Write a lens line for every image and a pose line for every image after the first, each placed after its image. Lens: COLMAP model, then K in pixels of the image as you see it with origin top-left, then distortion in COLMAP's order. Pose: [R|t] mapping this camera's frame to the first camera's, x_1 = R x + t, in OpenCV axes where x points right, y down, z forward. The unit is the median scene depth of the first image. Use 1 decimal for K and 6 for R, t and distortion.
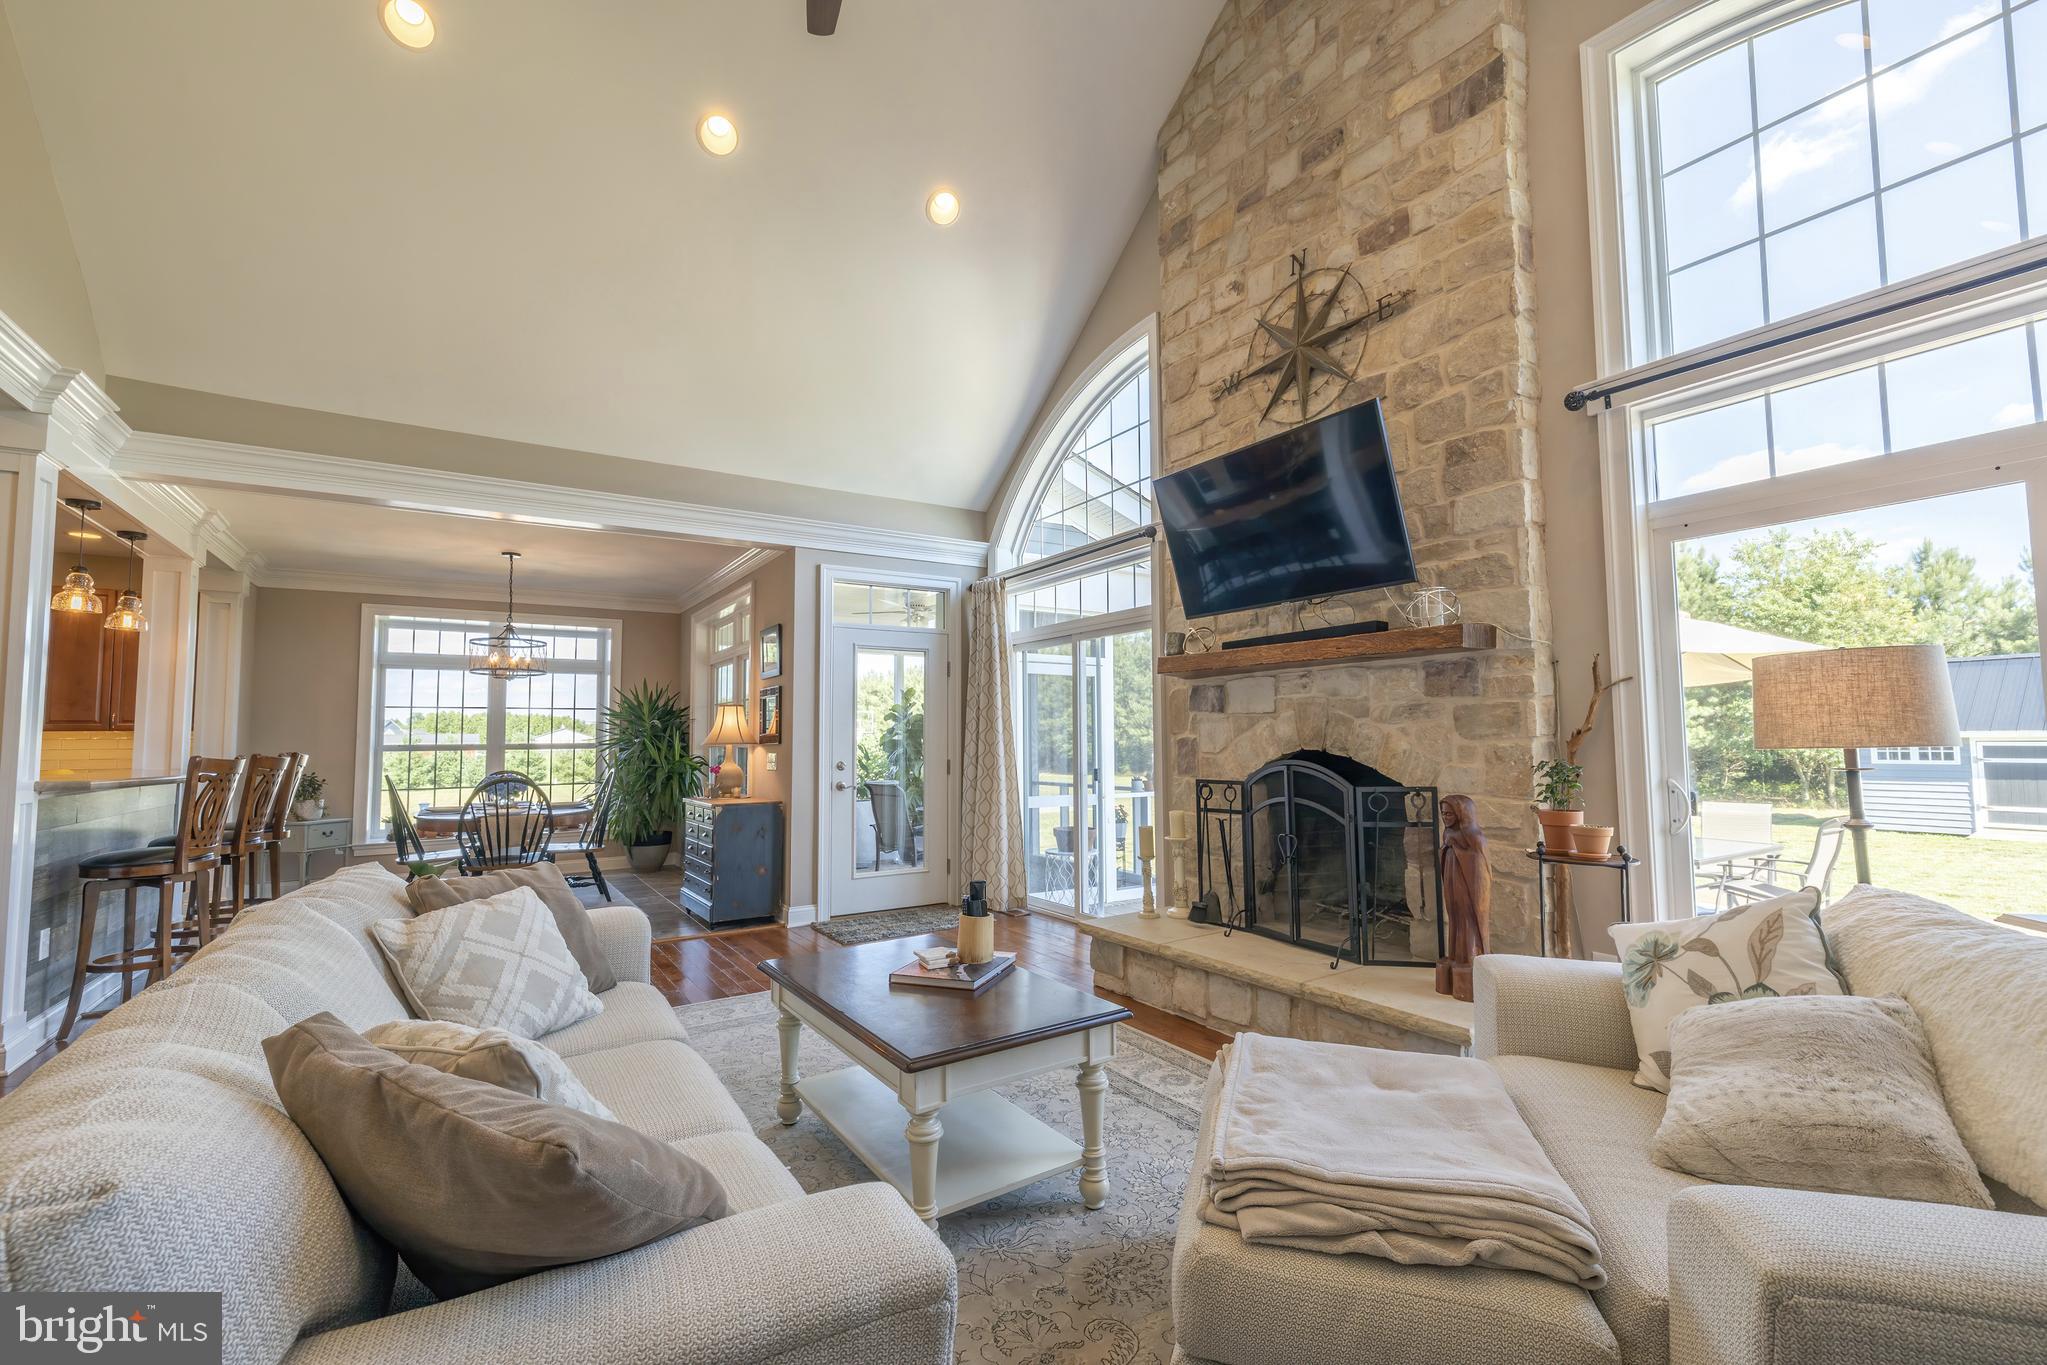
lens RADIAL K [[850.5, 0, 1028.4], [0, 850.5, 687.1], [0, 0, 1]] dist [-0.001237, -0.000396]
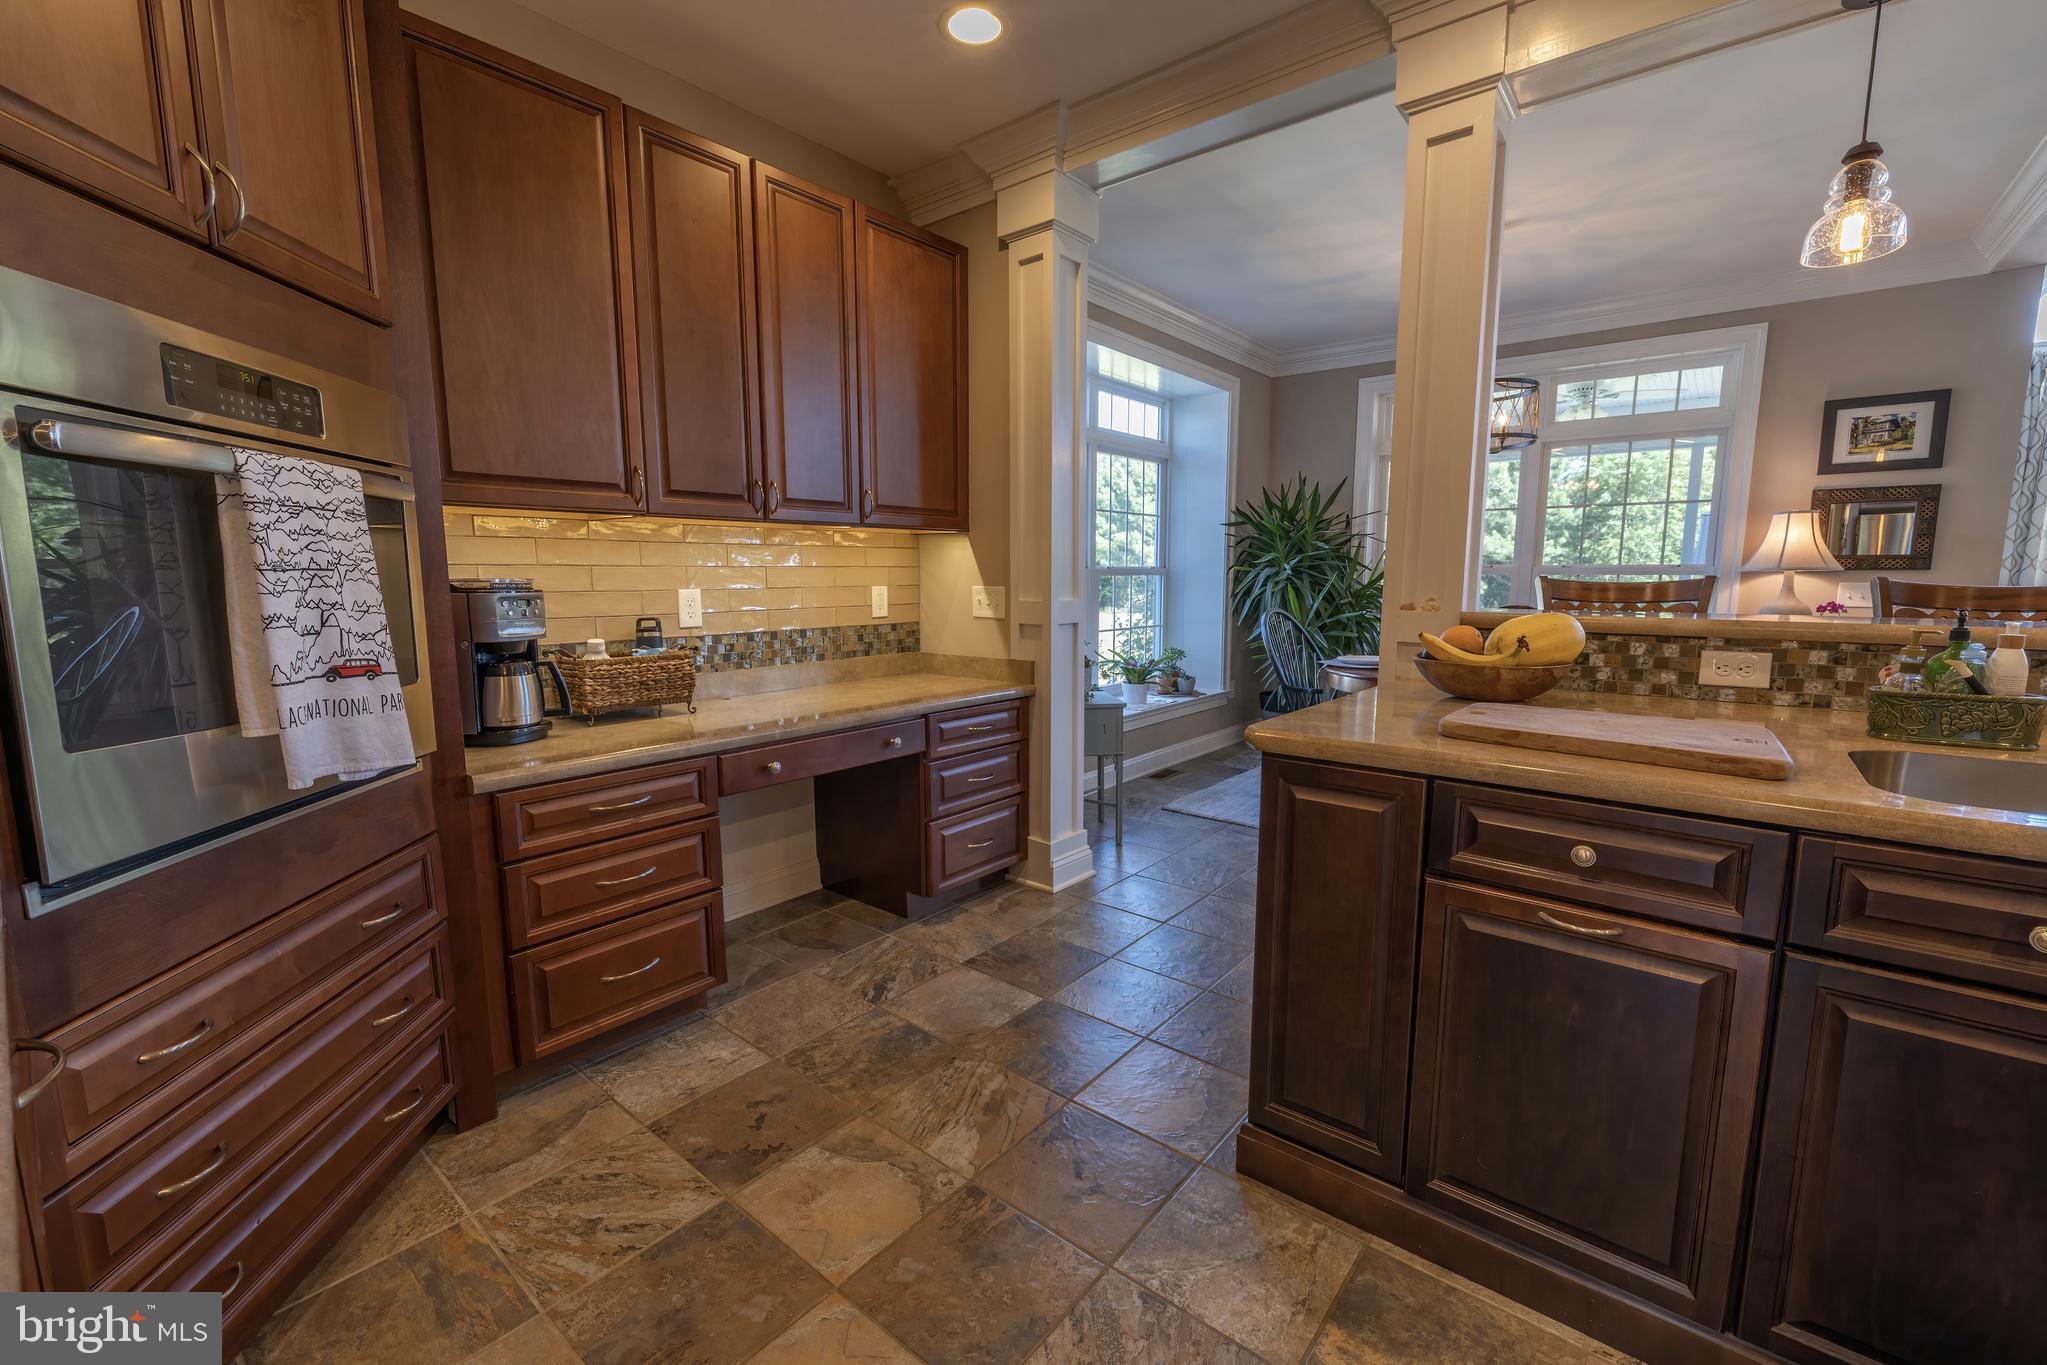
lens RADIAL K [[850.5, 0, 1028.0], [0, 850.5, 684.9], [0, 0, 1]] dist [-0.001237, -0.000396]
pose [[0.955567, -0.028649, 0.293379, -0.910229], [-0.028480, 0.981637, 0.188622, 0.037469], [-0.293396, -0.188596, 0.937203, 0.419521]]
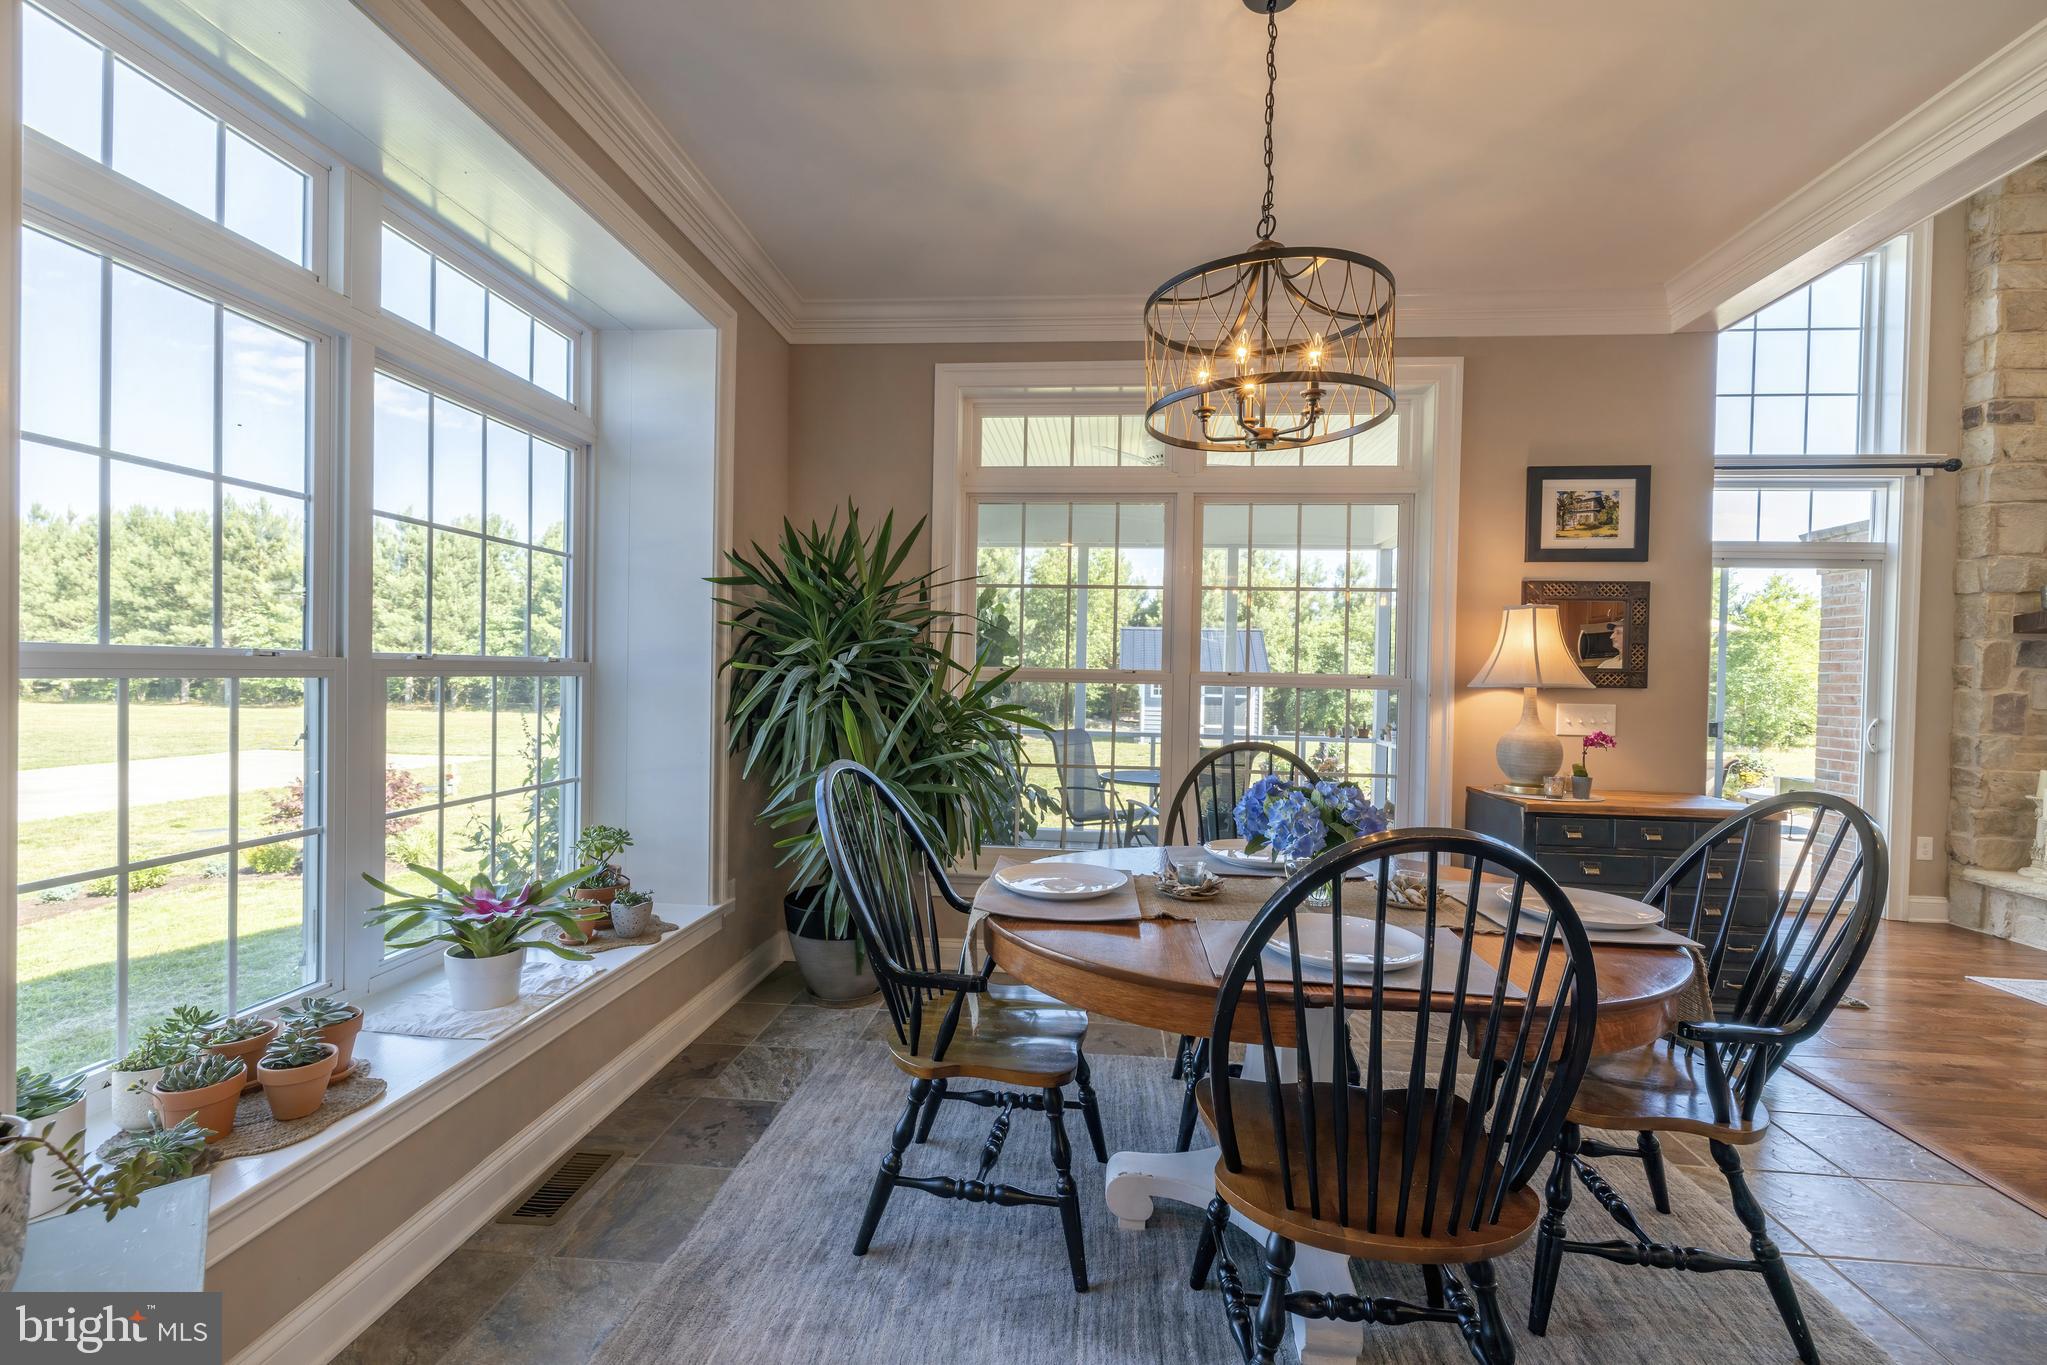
lens RADIAL K [[850.5, 0, 1020.4], [0, 850.5, 688.8], [0, 0, 1]] dist [-0.001237, -0.000396]
pose [[0.633382, 0.010782, 0.773764, -0.734500], [-0.077367, 0.995775, 0.049455, 0.053808], [-0.769962, -0.091188, 0.631540, 0.733330]]
